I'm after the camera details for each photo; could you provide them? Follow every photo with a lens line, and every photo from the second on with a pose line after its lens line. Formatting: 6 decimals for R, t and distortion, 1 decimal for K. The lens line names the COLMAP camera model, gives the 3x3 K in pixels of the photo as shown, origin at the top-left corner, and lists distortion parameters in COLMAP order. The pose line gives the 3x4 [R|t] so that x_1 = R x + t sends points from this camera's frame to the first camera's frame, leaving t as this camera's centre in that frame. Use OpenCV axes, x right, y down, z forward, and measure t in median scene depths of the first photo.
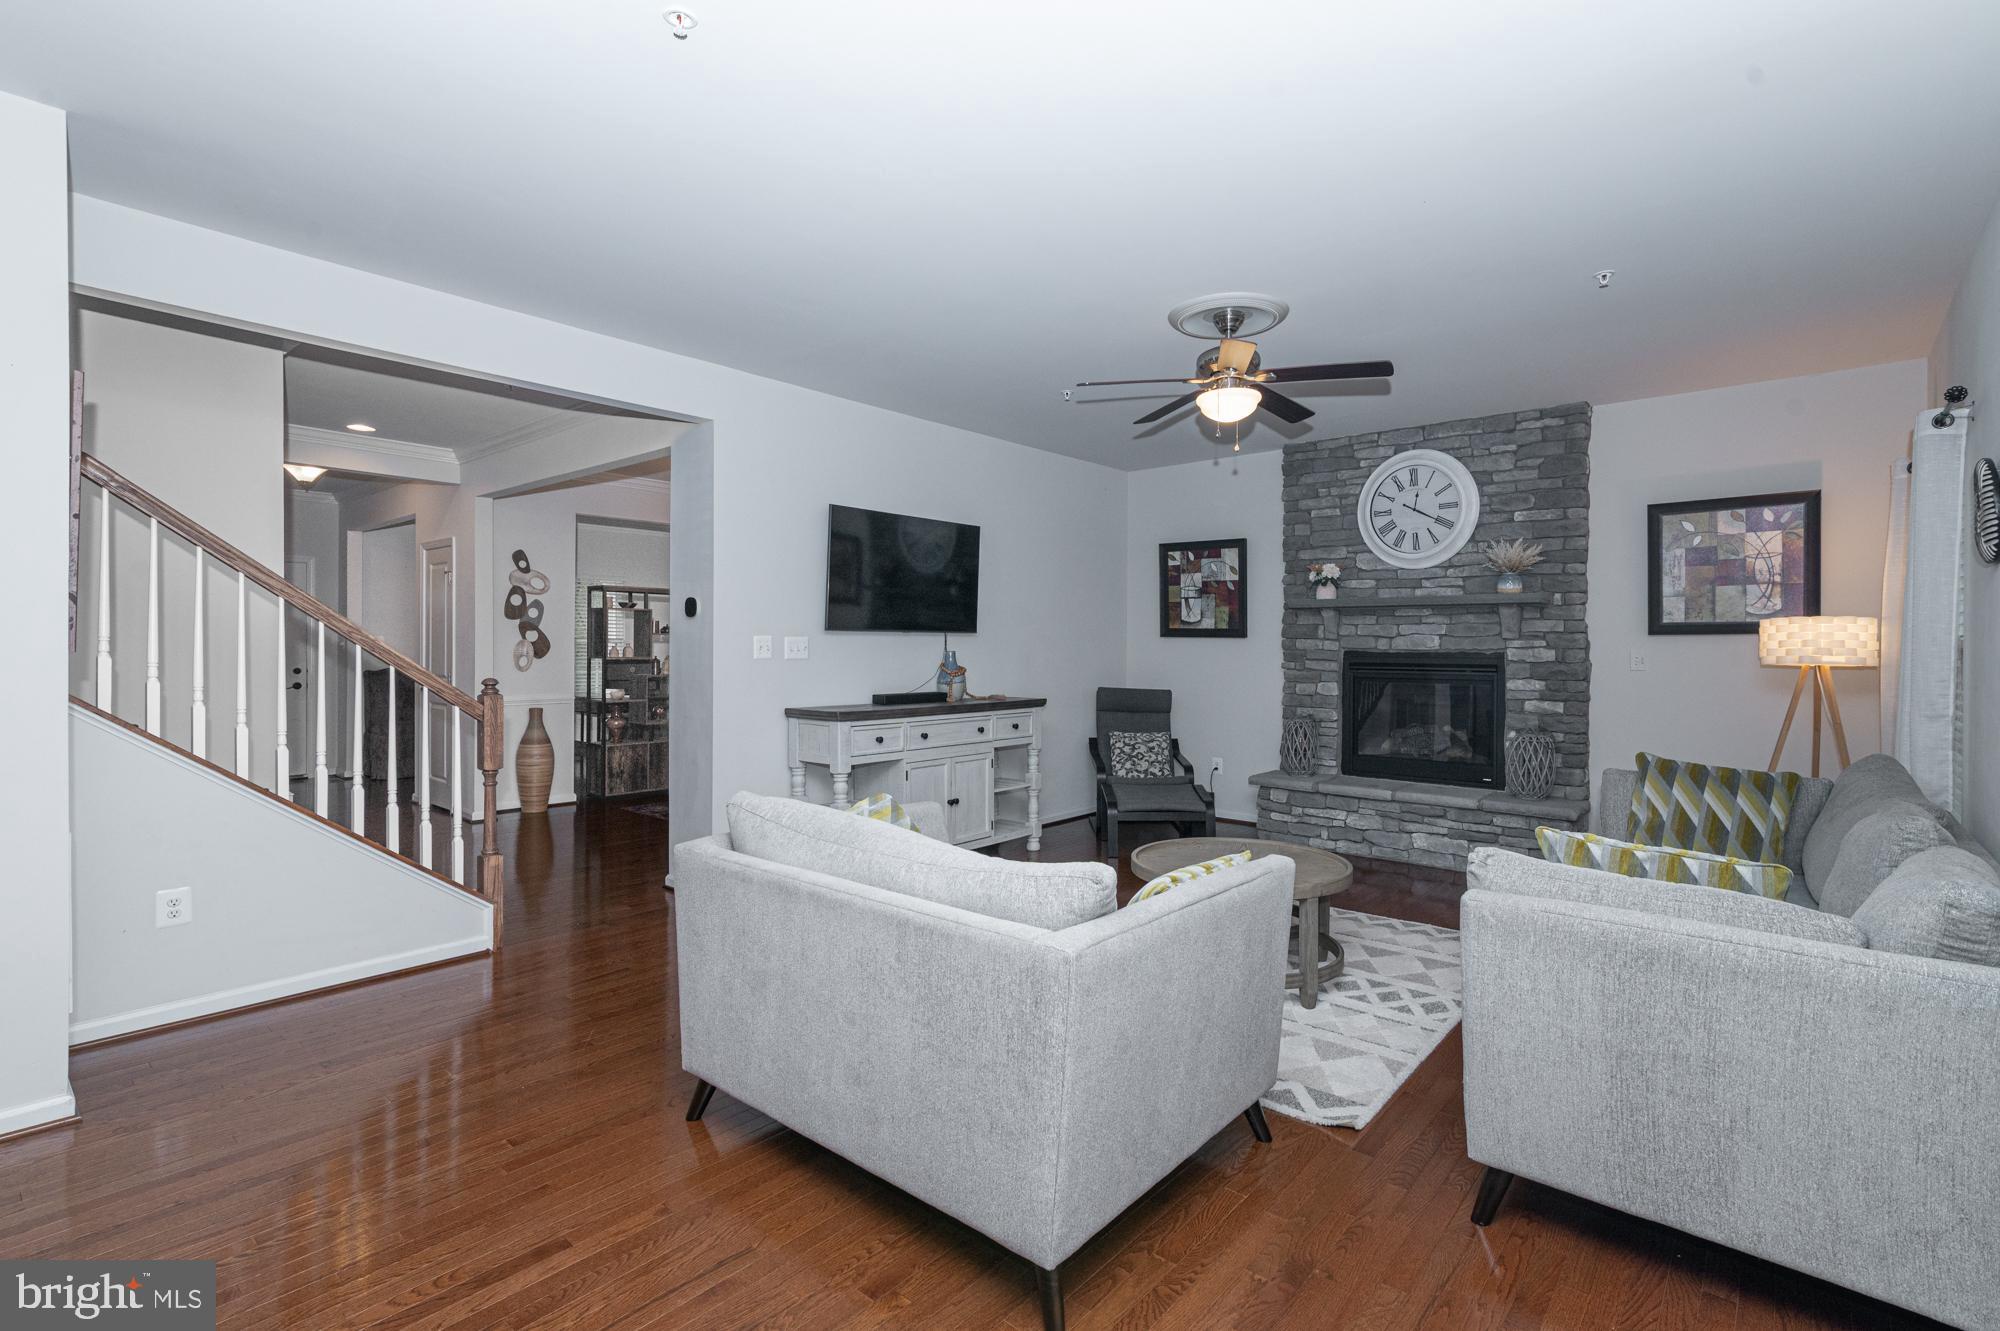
lens RADIAL K [[922.6, 0, 994.5], [0, 922.6, 657.7], [0, 0, 1]] dist [-0.012317, 0.000898]
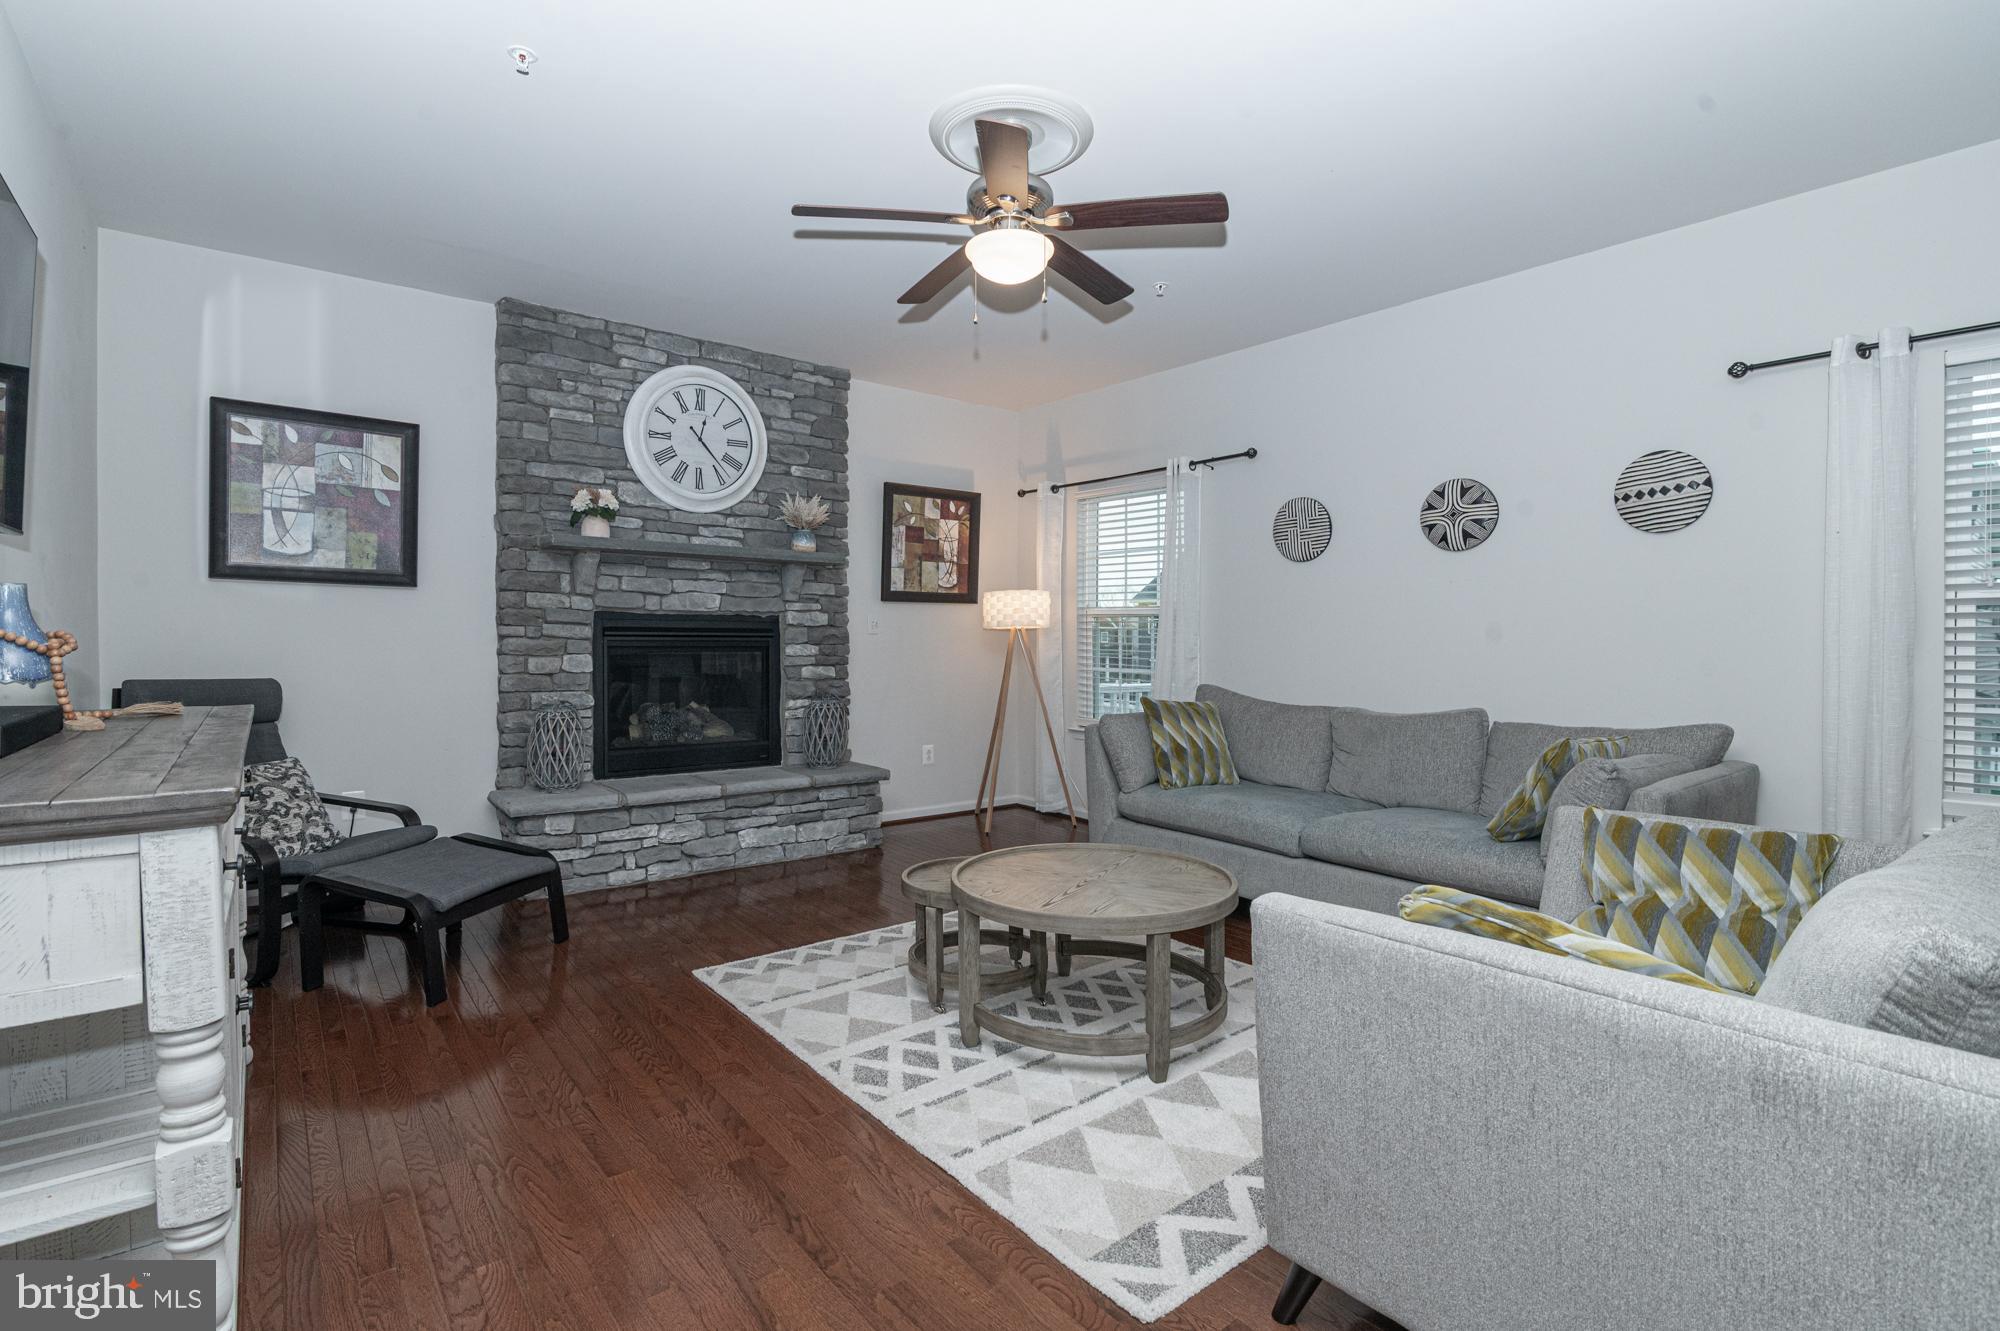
lens RADIAL K [[908.3, 0, 994.5], [0, 908.3, 650.9], [0, 0, 1]] dist [-0.028948, 0.010885]
pose [[0.176714, -0.016217, 0.984129, -0.291931], [0.005928, 0.999864, 0.015411, 0.016321], [-0.984244, 0.003111, 0.176786, 0.601560]]
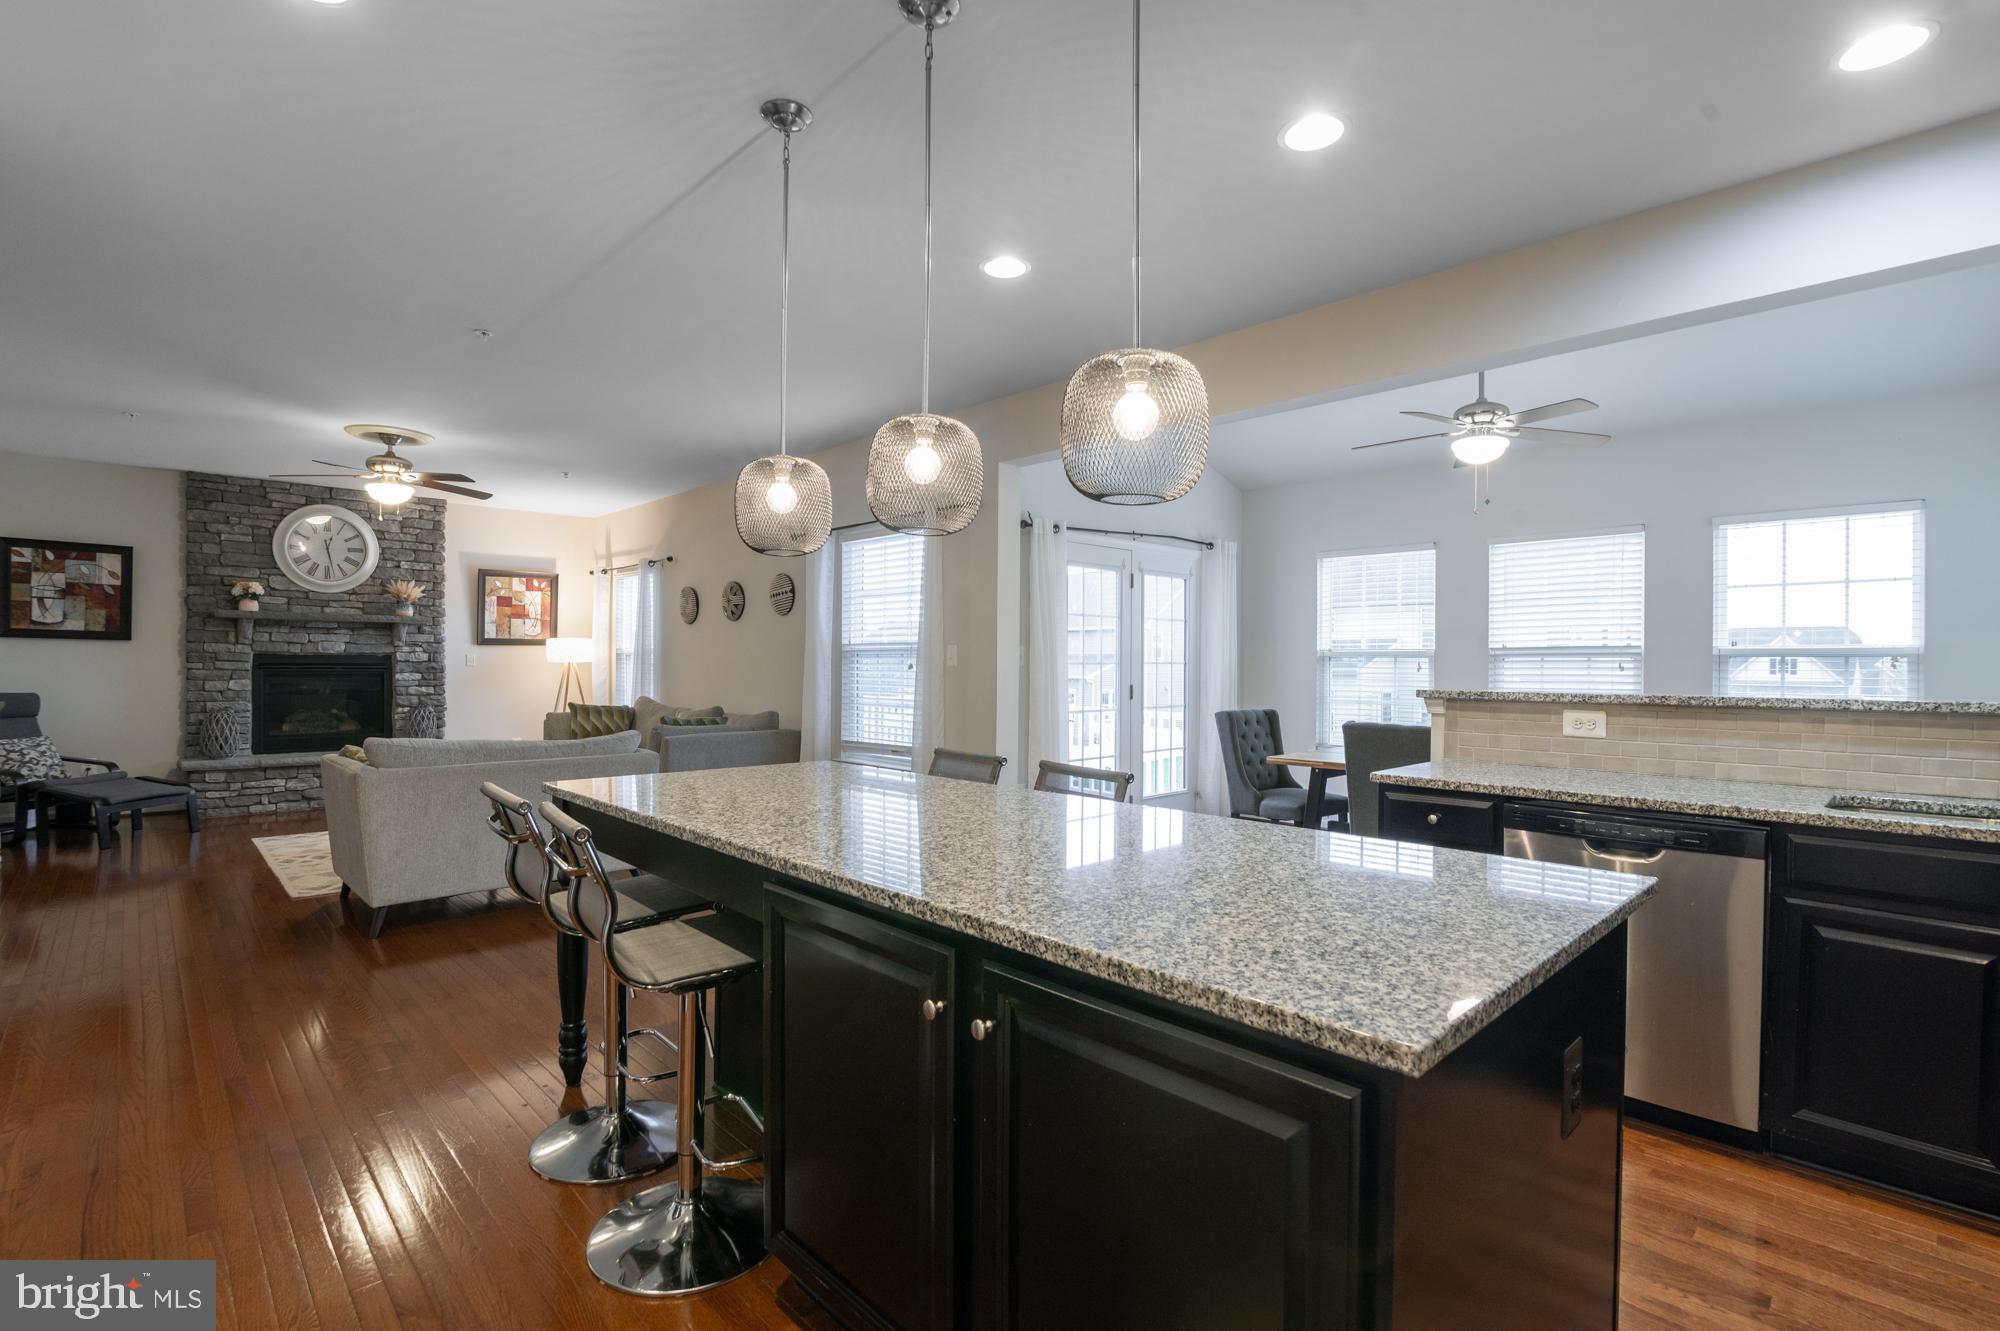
lens RADIAL K [[922.6, 0, 994.5], [0, 922.6, 657.7], [0, 0, 1]] dist [-0.012317, 0.000898]
pose [[0.086520, 0.004644, 0.996239, -0.801176], [0.008244, 0.999952, -0.005377, 0.013949], [-0.996216, 0.008678, 0.086478, -0.091155]]
